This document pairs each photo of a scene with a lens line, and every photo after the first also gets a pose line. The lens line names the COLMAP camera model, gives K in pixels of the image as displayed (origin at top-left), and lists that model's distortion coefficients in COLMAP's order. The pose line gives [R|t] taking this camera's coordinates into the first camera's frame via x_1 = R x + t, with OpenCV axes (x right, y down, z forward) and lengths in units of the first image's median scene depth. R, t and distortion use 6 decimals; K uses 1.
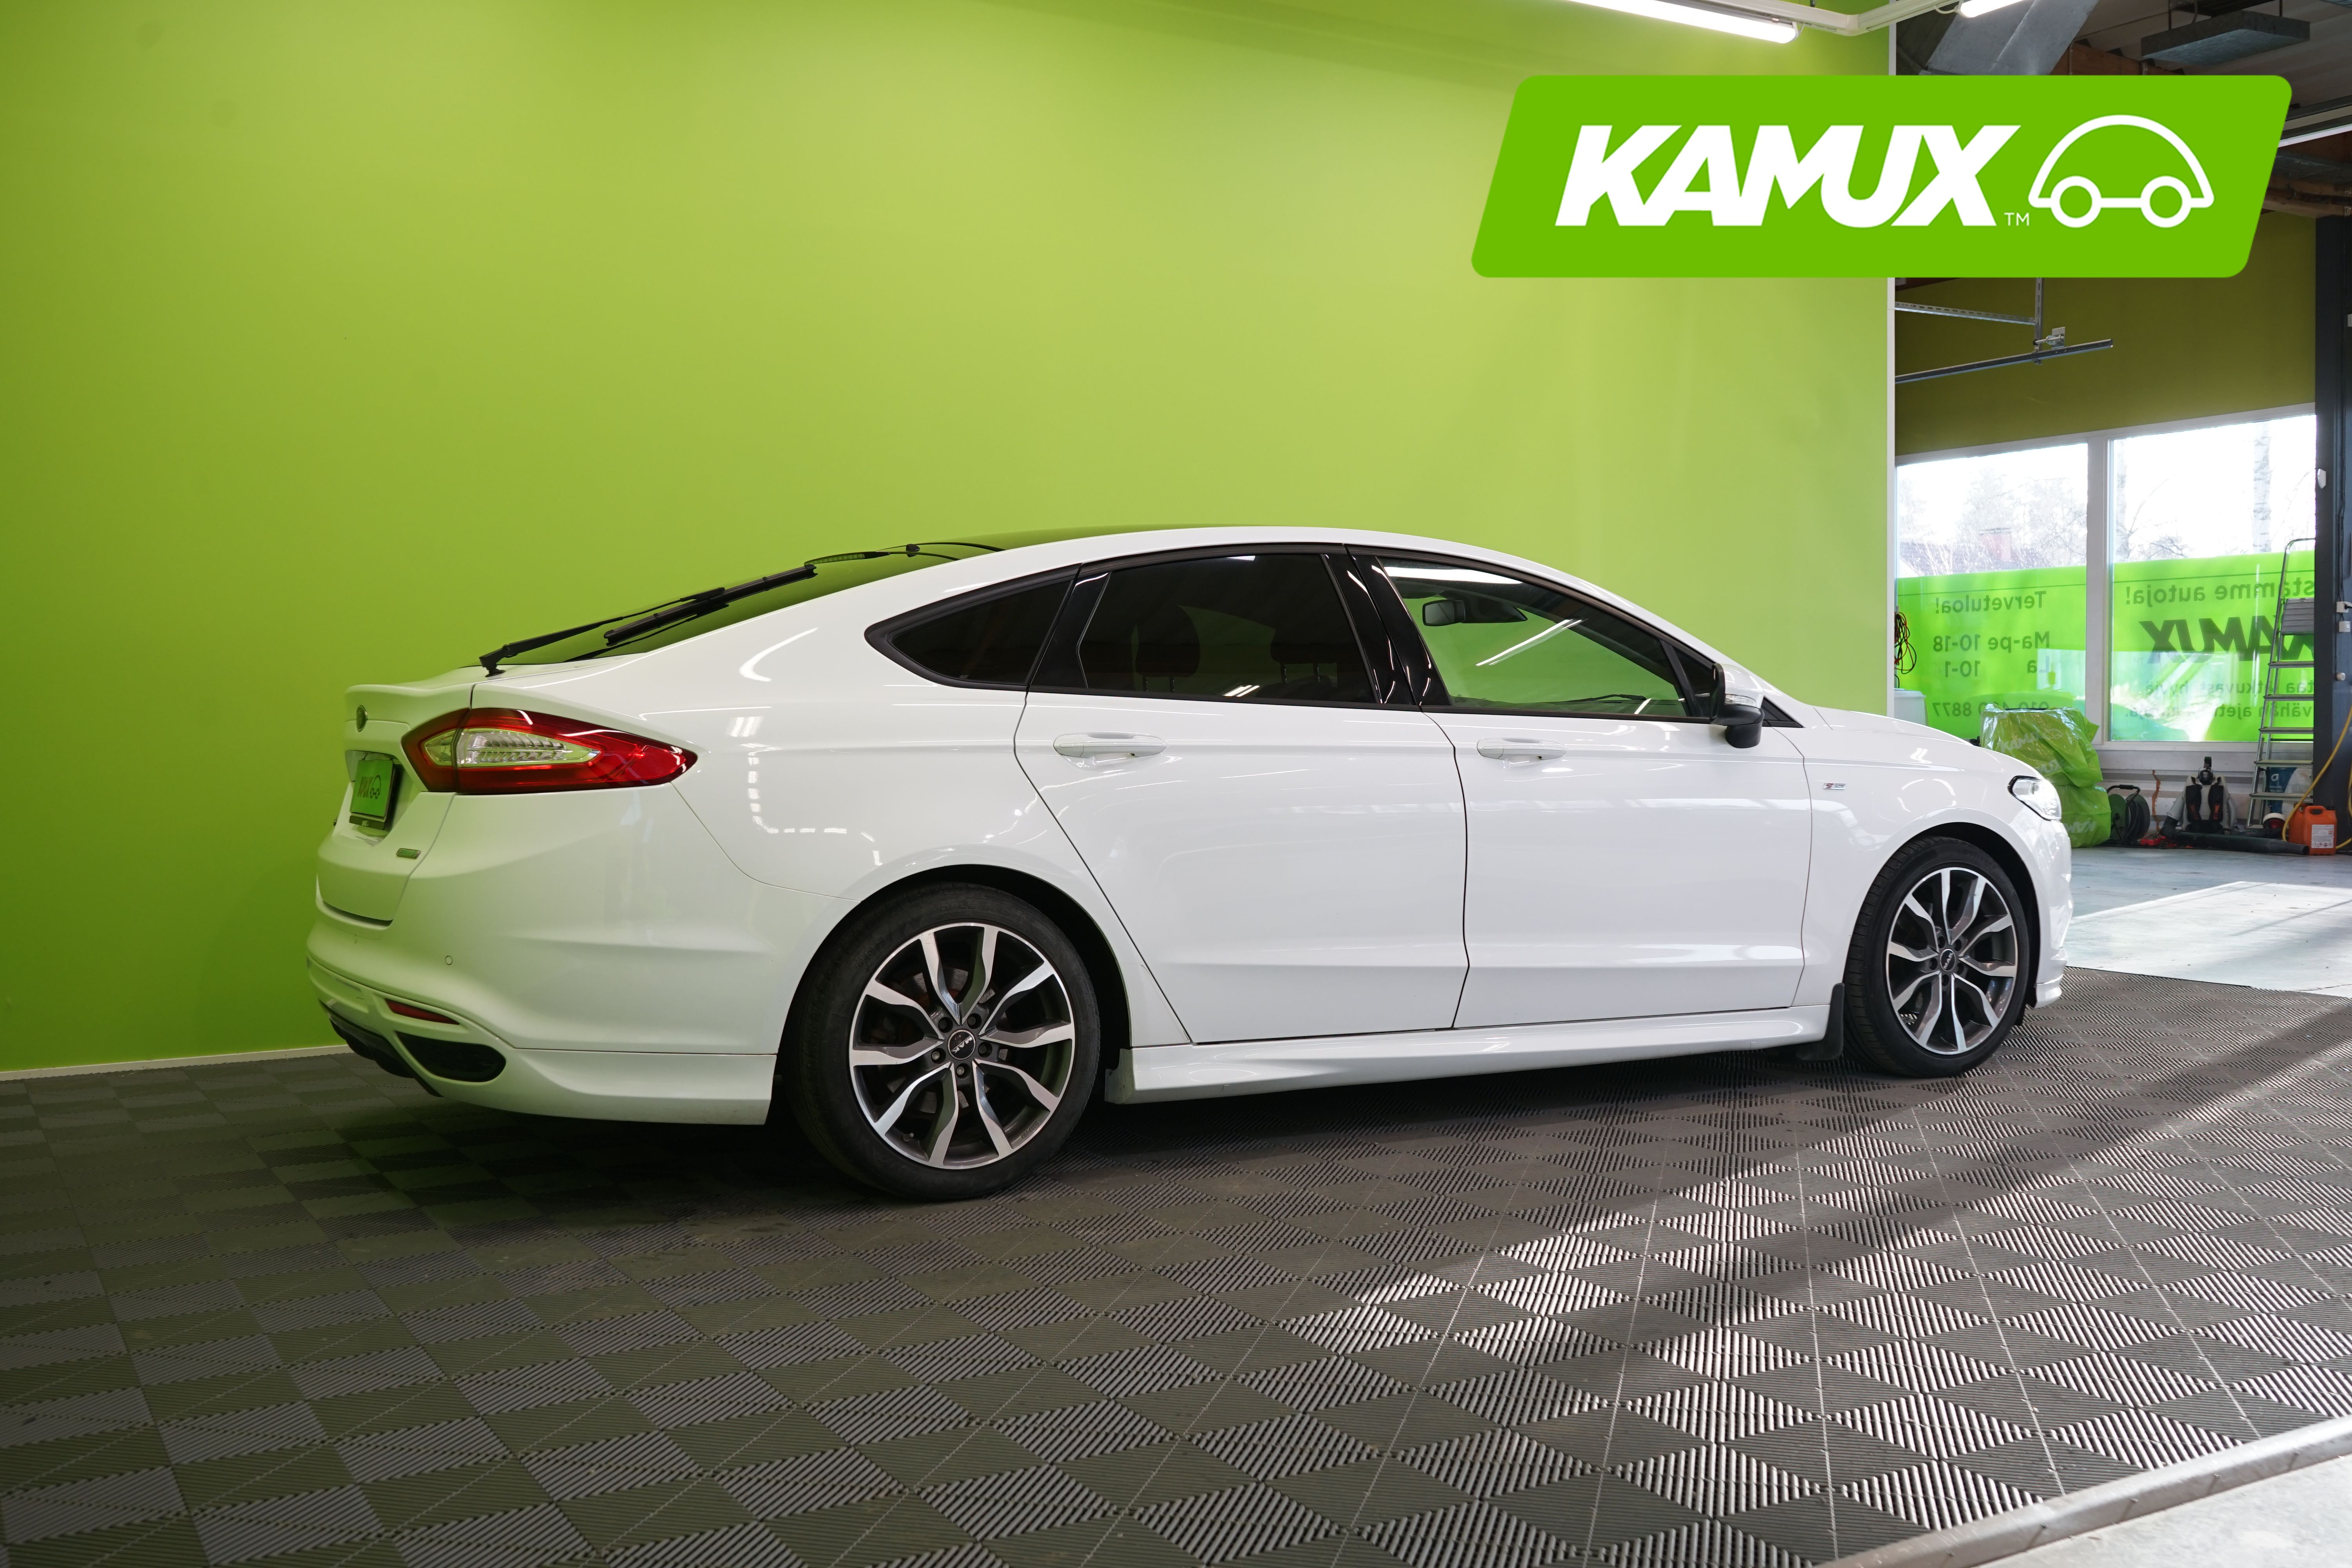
lens RADIAL K [[2314.2, 0, 1176.0], [0, 2314.2, 784.0], [0, 0, 1]] dist [-0.014685, -0.004673]
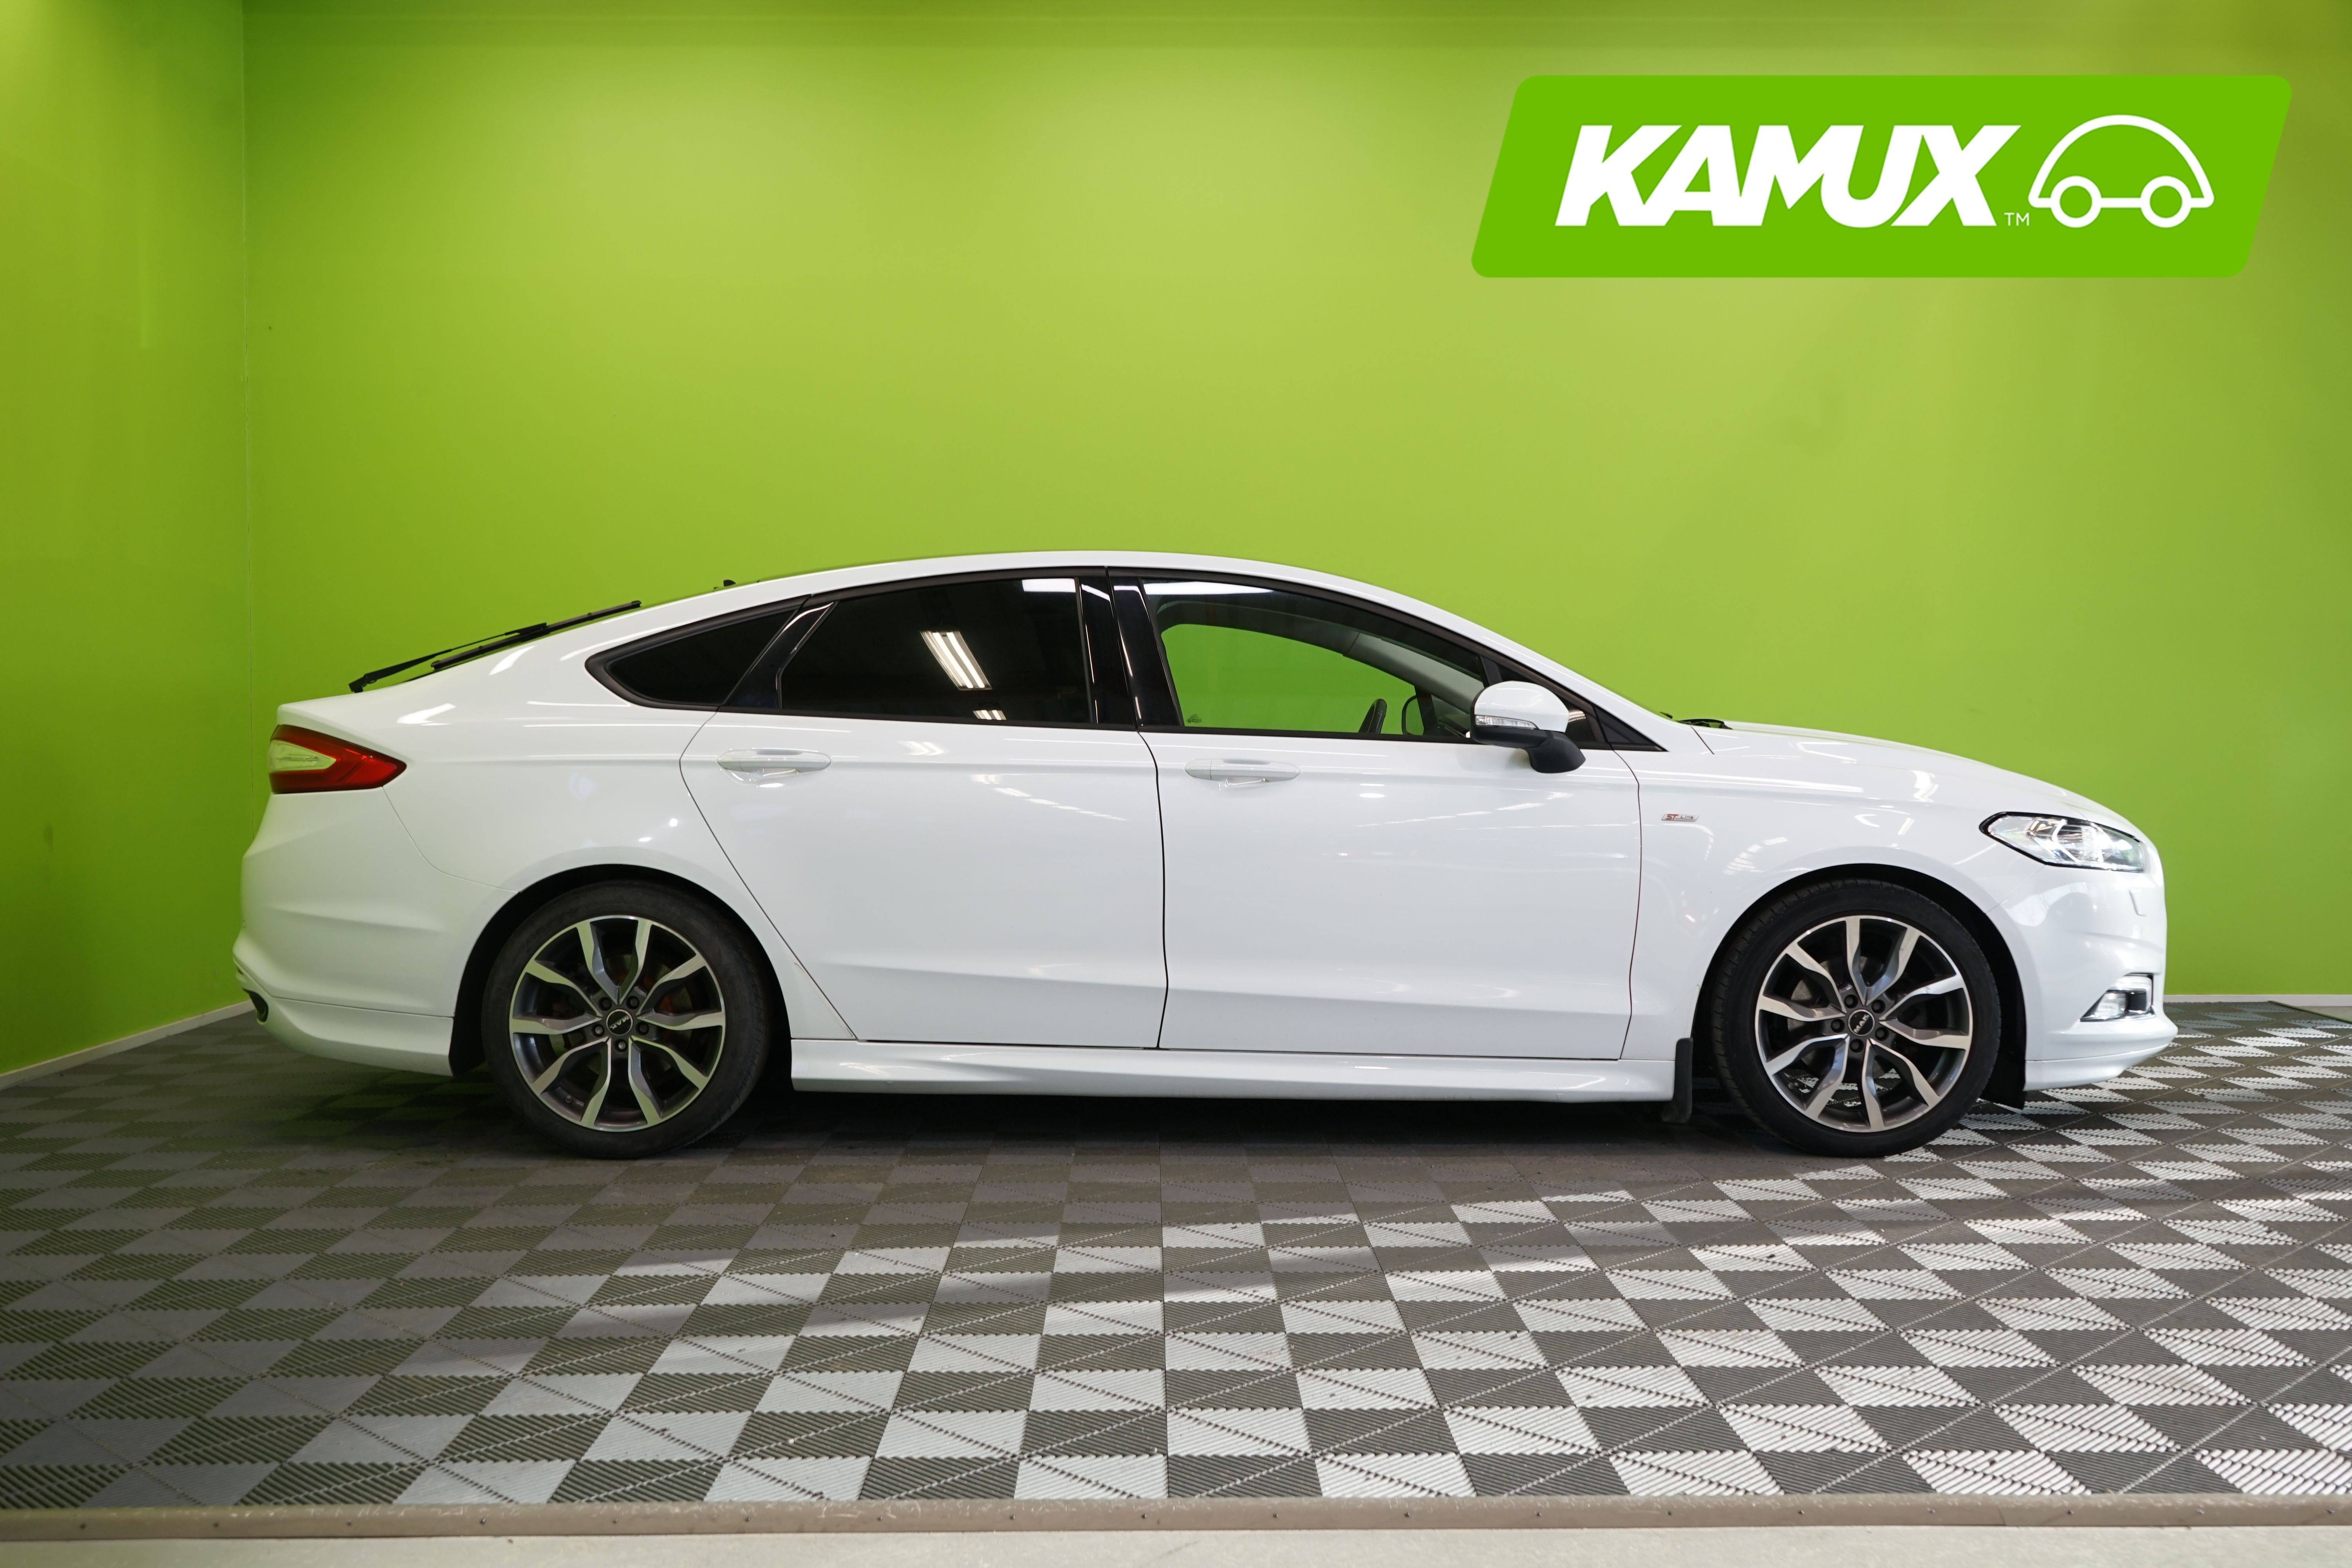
lens RADIAL K [[2314.2, 0, 1176.0], [0, 2314.2, 784.0], [0, 0, 1]] dist [-0.014685, -0.004673]
pose [[0.858877, 0.016885, -0.511904, 0.704015], [-0.020335, 0.999793, -0.001140, -0.008601], [0.511779, 0.011389, 0.859042, 0.158652]]
